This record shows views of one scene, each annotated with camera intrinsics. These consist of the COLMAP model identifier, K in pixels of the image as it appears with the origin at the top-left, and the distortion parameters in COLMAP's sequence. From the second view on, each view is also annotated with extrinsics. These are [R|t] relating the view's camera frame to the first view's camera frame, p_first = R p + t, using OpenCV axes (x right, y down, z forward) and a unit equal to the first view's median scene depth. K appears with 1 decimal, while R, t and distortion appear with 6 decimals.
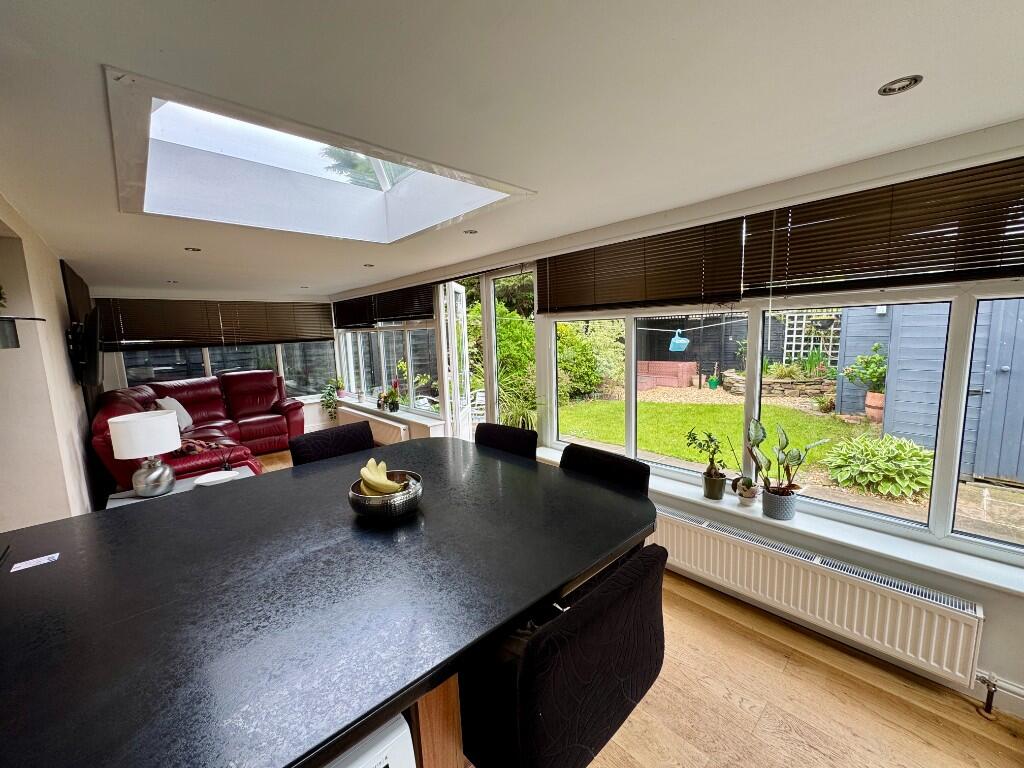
lens RADIAL K [[408.6, 0, 510.4], [0, 408.6, 383.1], [0, 0, 1]] dist [-0.002206, -0.000363]
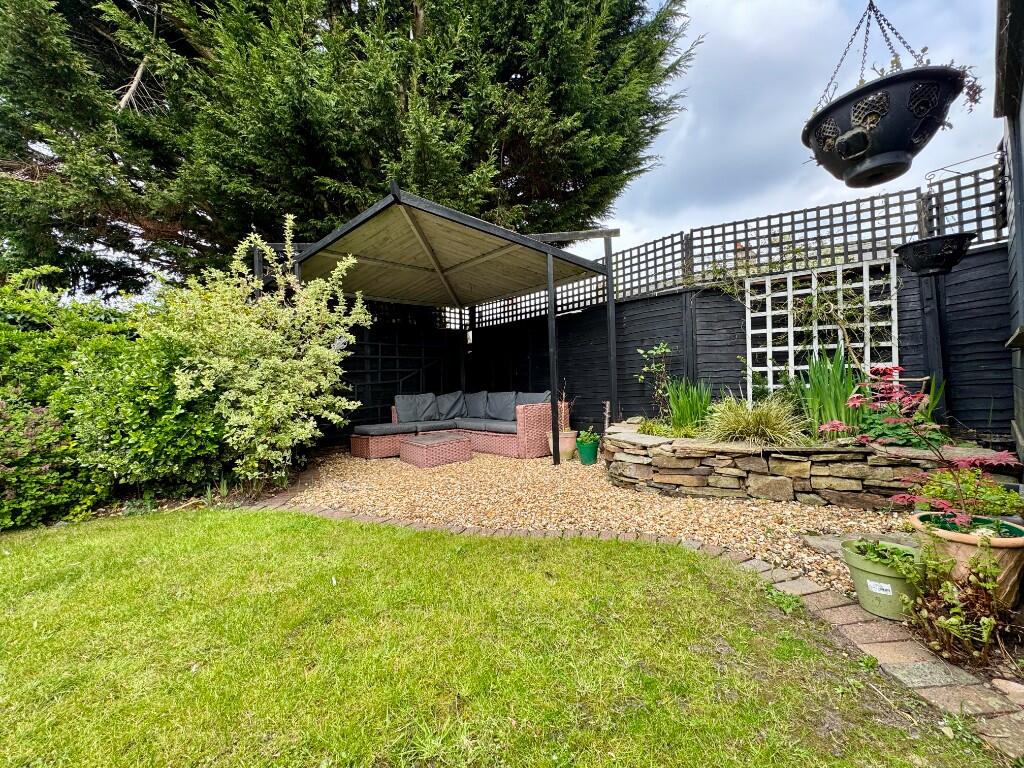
lens RADIAL K [[408.6, 0, 510.4], [0, 408.6, 383.1], [0, 0, 1]] dist [-0.002206, -0.000363]
pose [[0.999978, 0.001553, 0.006428, 0.454519], [-0.000661, 0.990640, -0.136496, -0.011327], [-0.006579, 0.136488, 0.990620, 0.632821]]
